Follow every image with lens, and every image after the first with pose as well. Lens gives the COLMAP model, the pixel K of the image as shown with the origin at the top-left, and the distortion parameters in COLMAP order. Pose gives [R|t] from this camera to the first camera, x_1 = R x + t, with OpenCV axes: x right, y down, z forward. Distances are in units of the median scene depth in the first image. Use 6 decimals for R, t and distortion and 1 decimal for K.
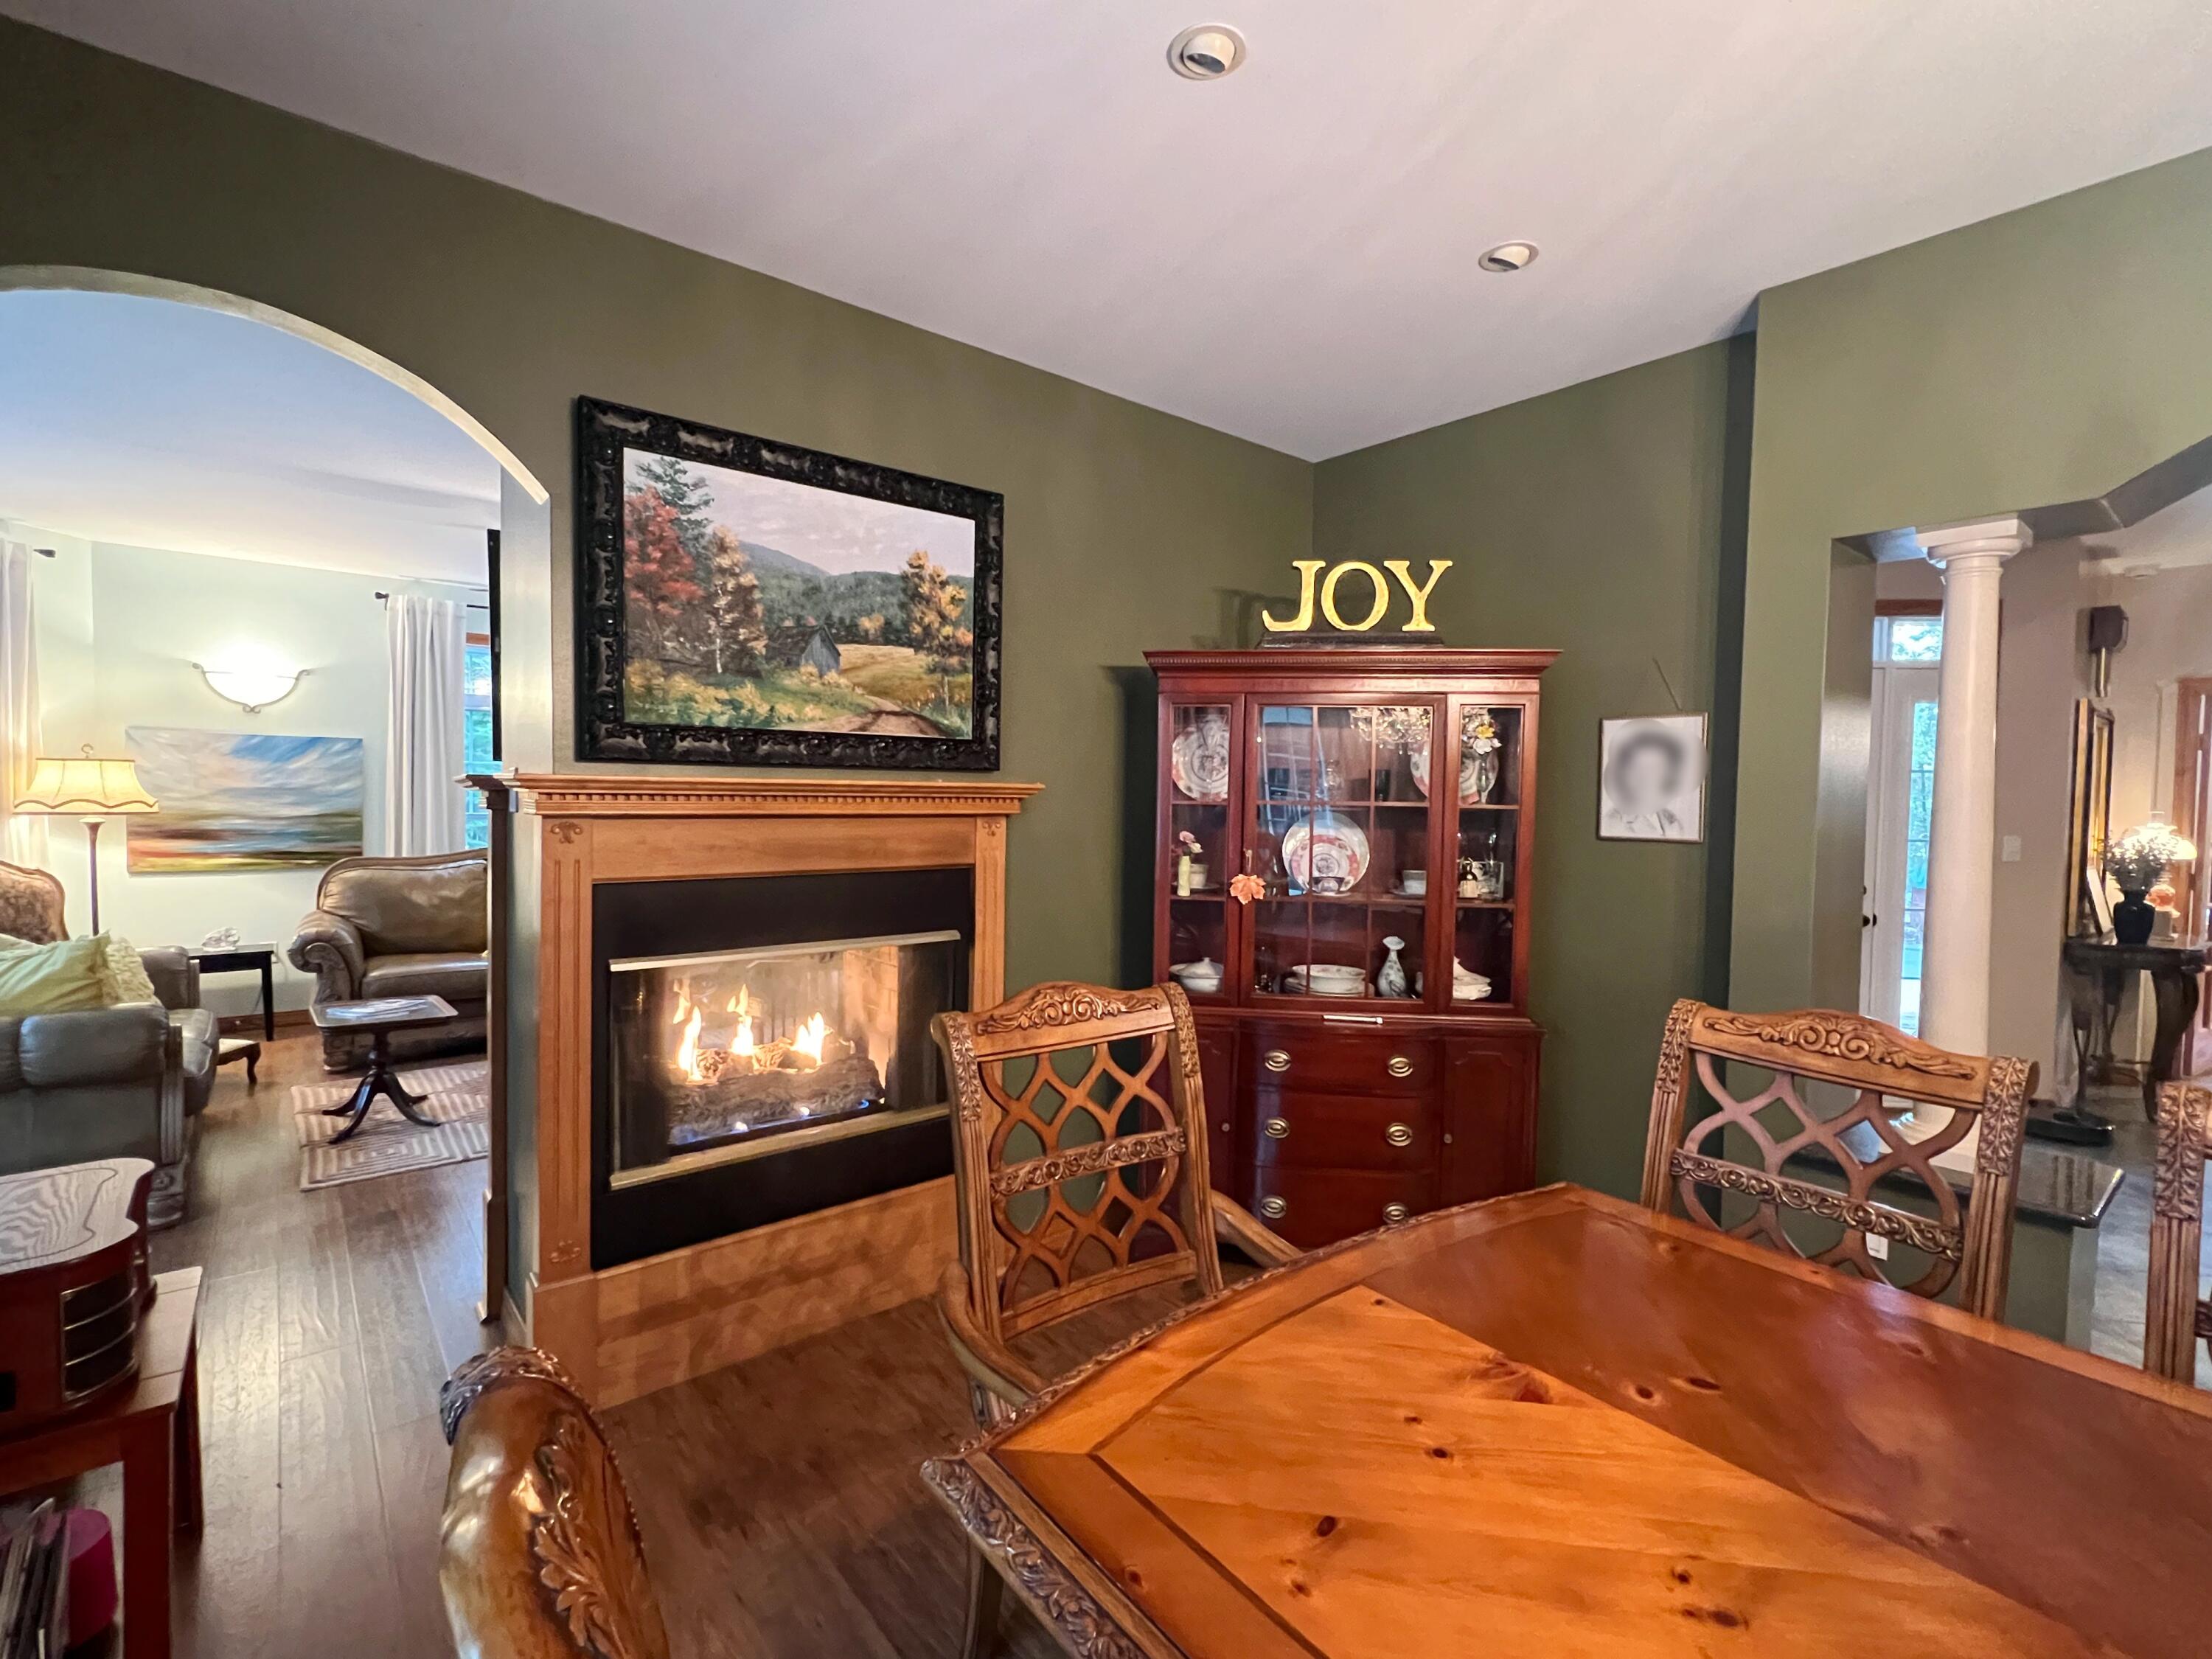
lens RADIAL K [[986.6, 0, 1113.7], [0, 986.6, 829.5], [0, 0, 1]] dist [-0.003225, -0.000781]
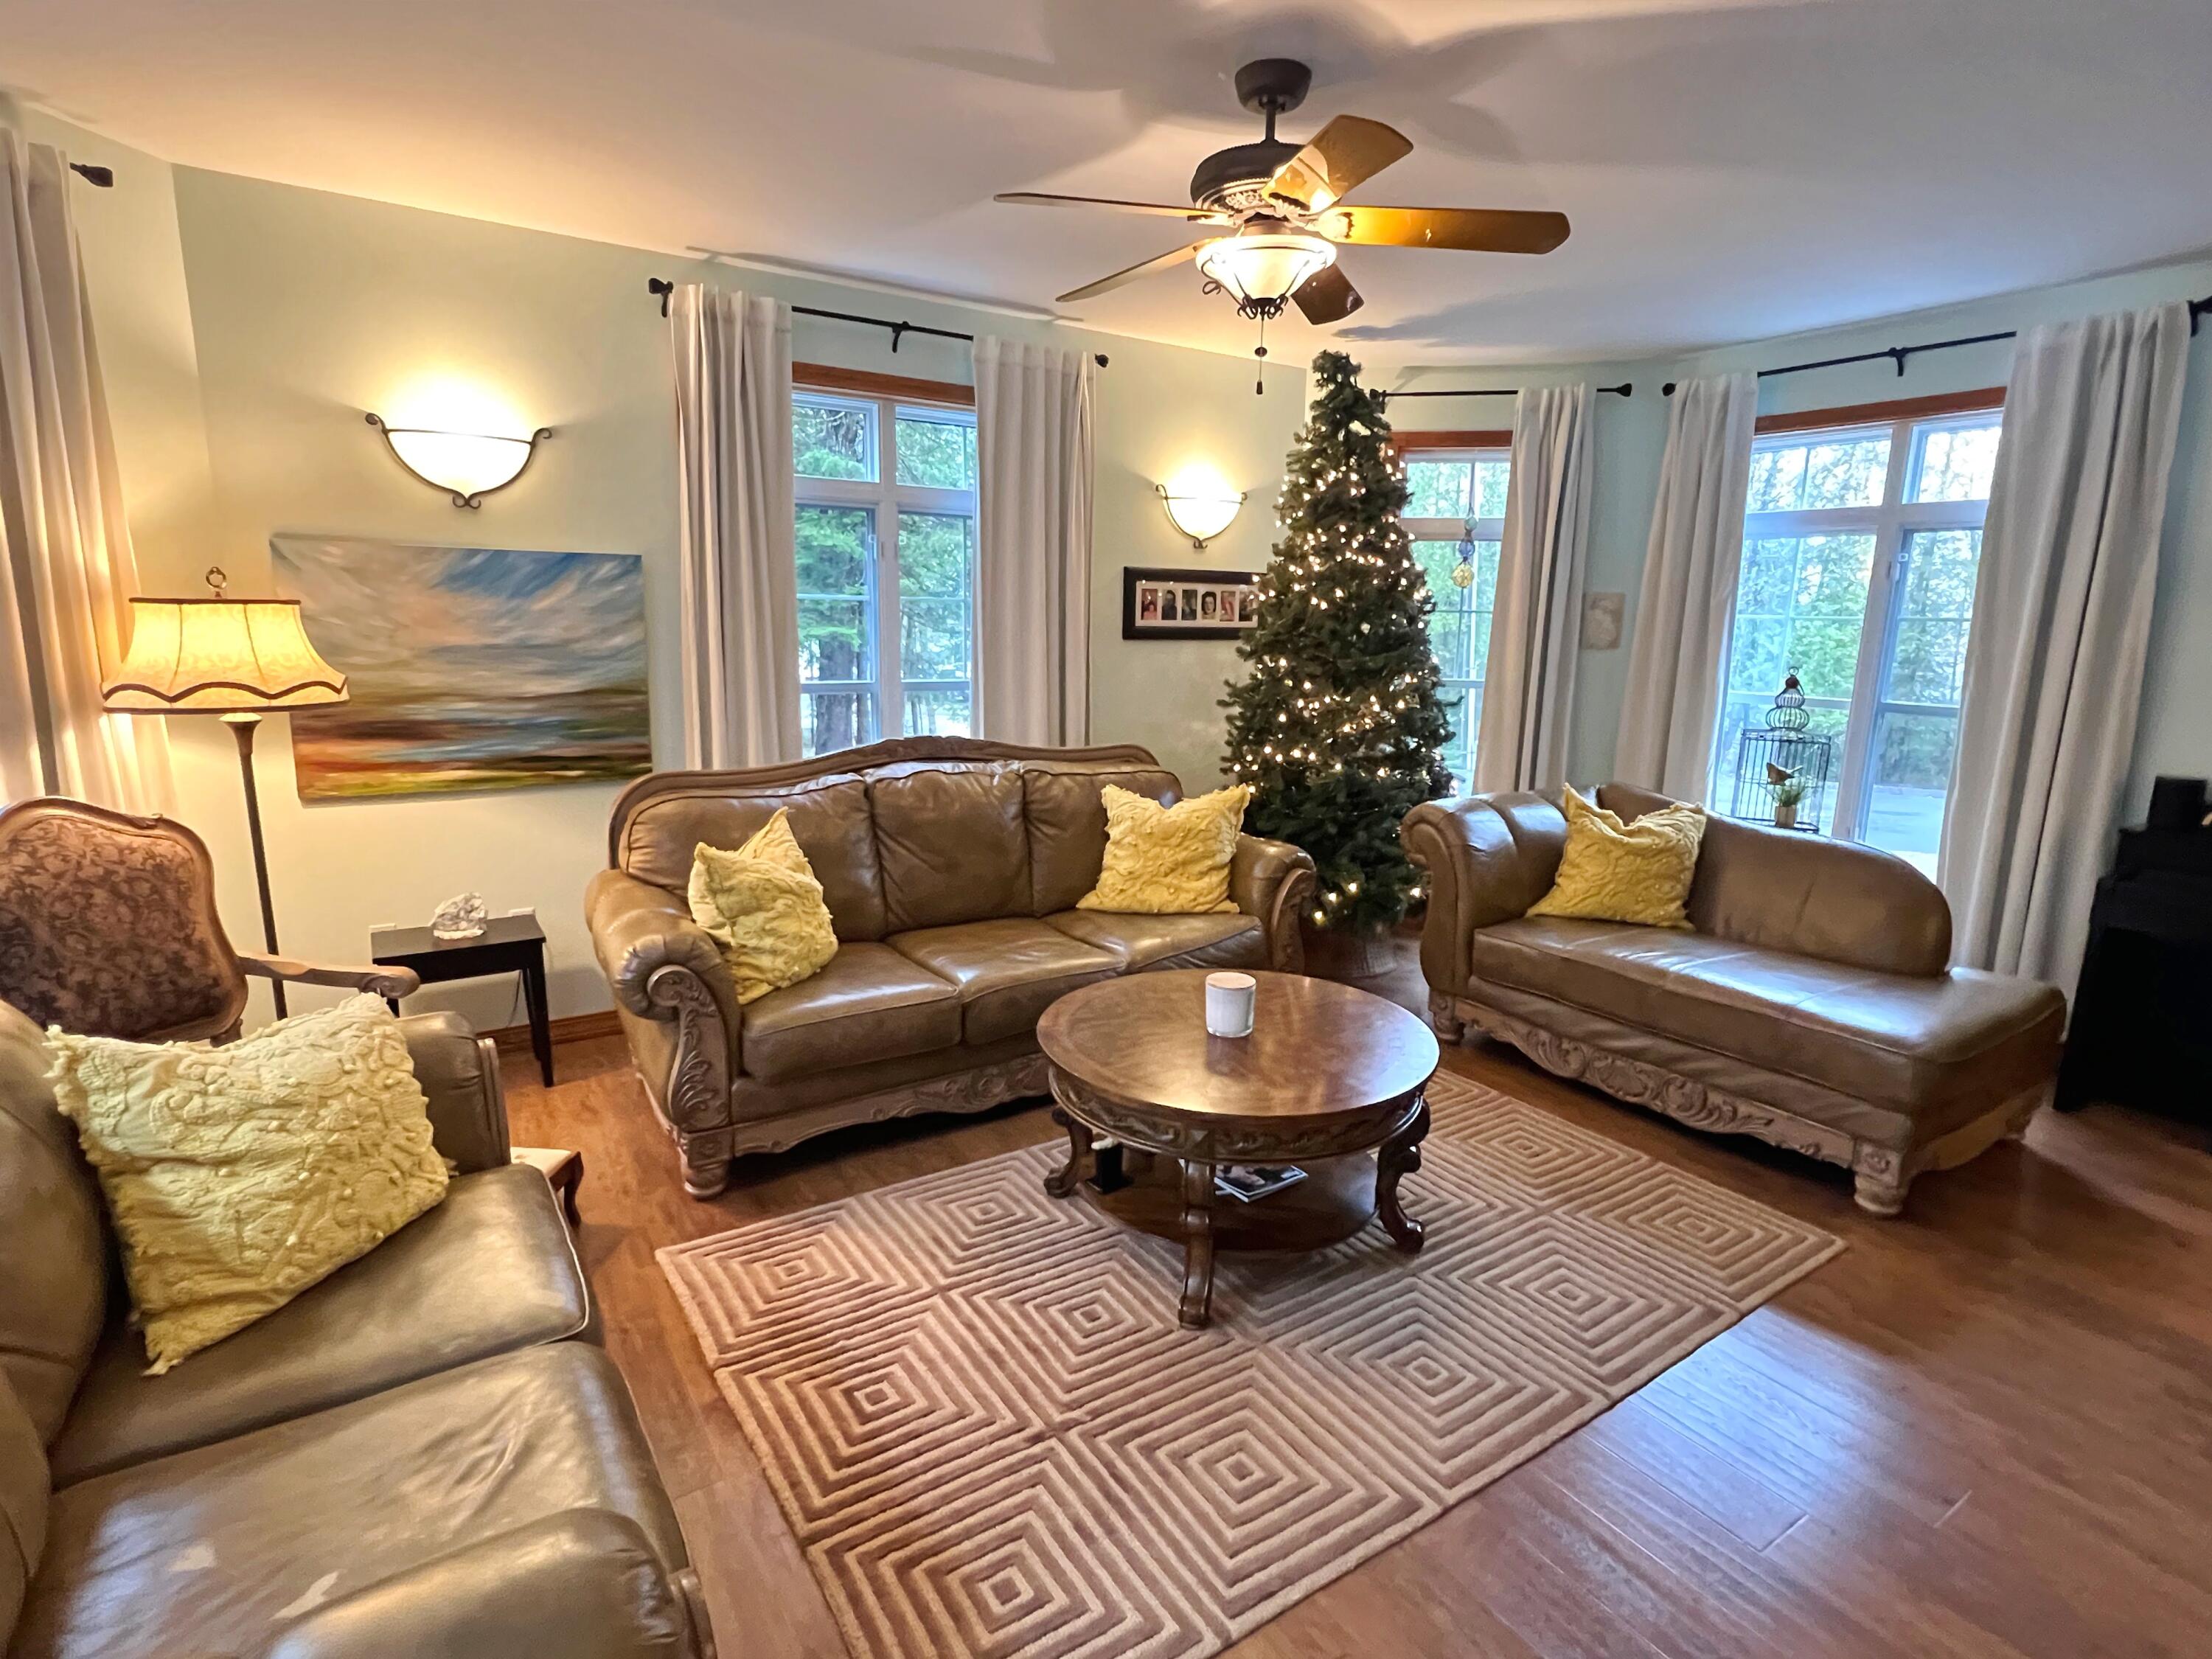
lens RADIAL K [[1115.2, 0, 1114.4], [0, 1115.2, 824.0], [0, 0, 1]] dist [-0.000498, -0.000274]
pose [[0.993396, 0.030154, -0.110701, -0.455701], [-0.012450, 0.987479, 0.157259, -0.048129], [0.114057, -0.154842, 0.981333, 0.412248]]
